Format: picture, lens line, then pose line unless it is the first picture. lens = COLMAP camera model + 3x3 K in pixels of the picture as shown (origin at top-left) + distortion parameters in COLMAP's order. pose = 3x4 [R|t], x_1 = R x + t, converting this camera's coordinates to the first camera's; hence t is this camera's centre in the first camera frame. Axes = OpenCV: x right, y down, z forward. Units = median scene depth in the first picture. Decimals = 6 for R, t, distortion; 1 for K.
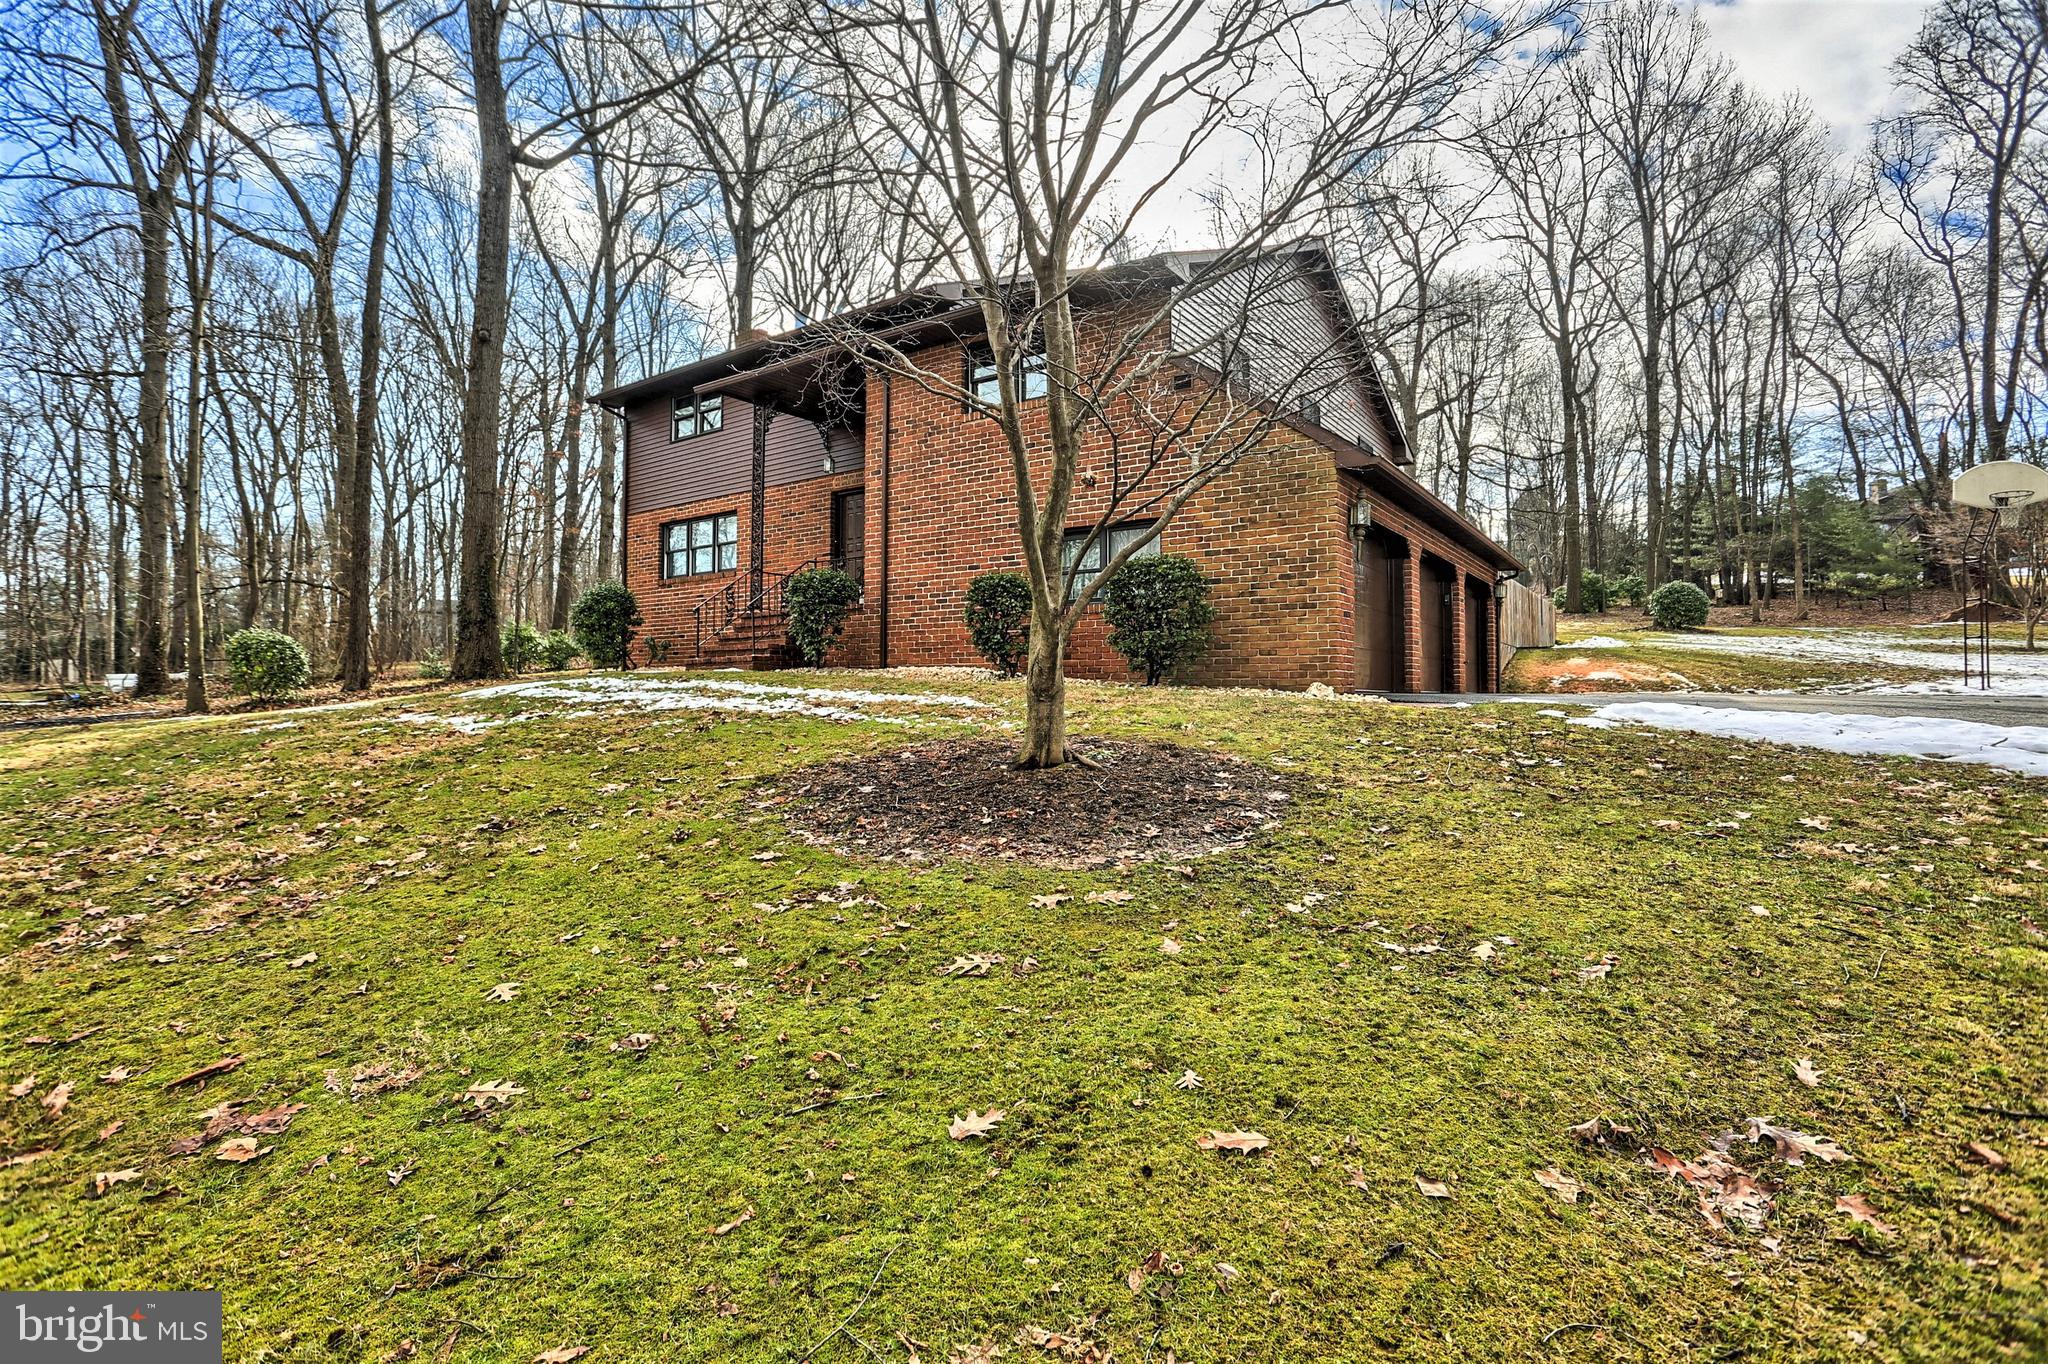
lens RADIAL K [[1005.4, 0, 1024.0], [0, 1005.4, 682.0], [0, 0, 1]] dist [-0.016401, 0.000569]
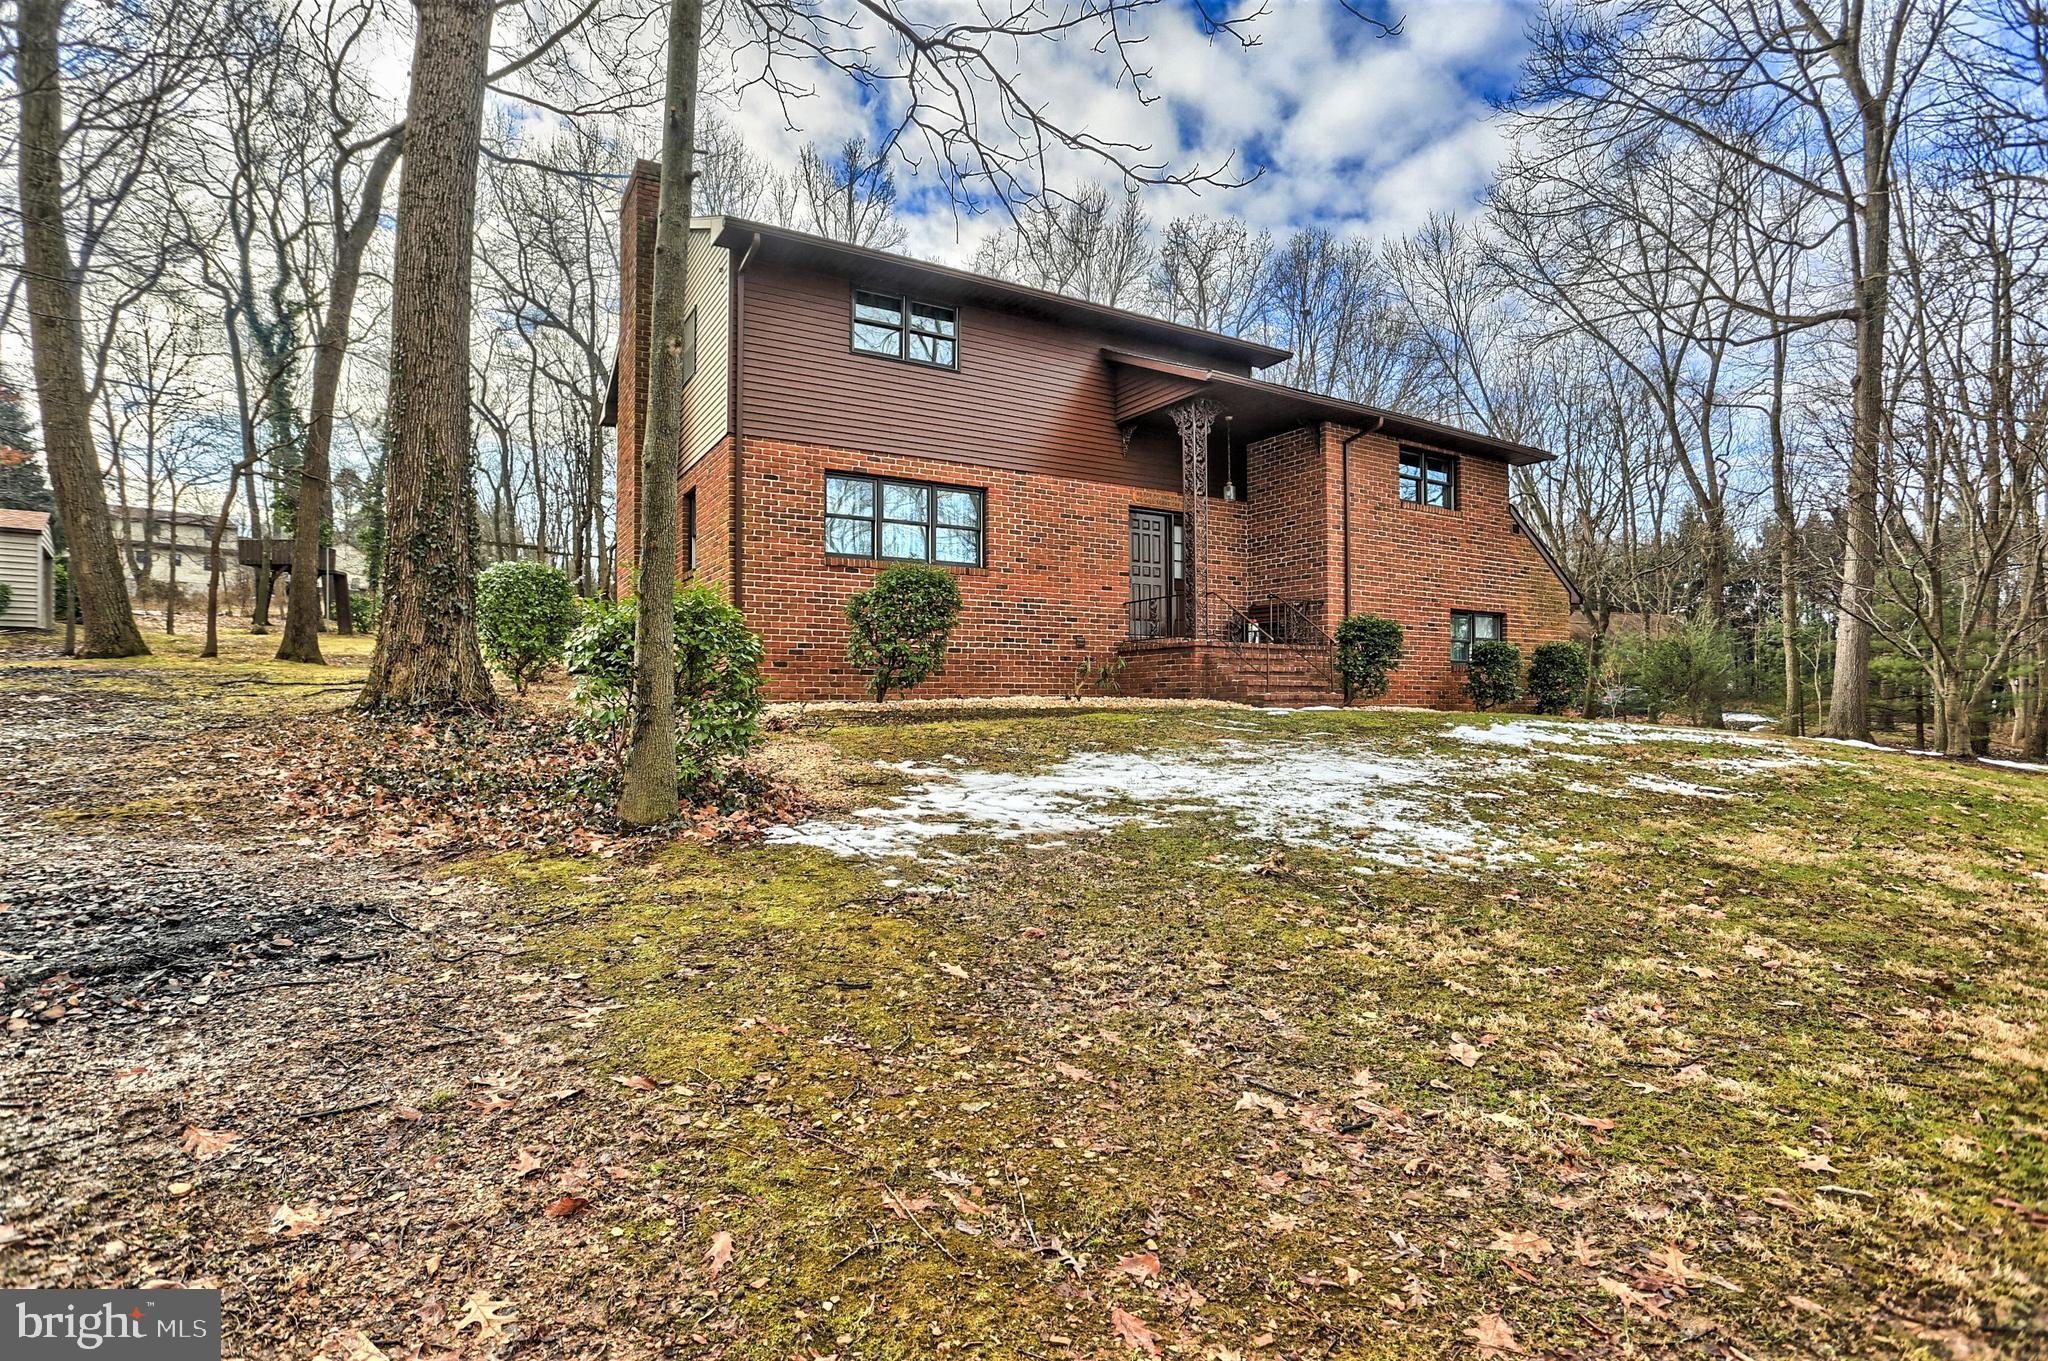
lens RADIAL K [[1005.4, 0, 1024.0], [0, 1005.4, 680.5], [0, 0, 1]] dist [-0.016401, 0.000569]
pose [[0.393460, 0.025873, 0.918978, -0.971073], [-0.015653, 0.999648, -0.021442, -0.009766], [-0.919209, -0.005949, 0.393726, 0.671152]]
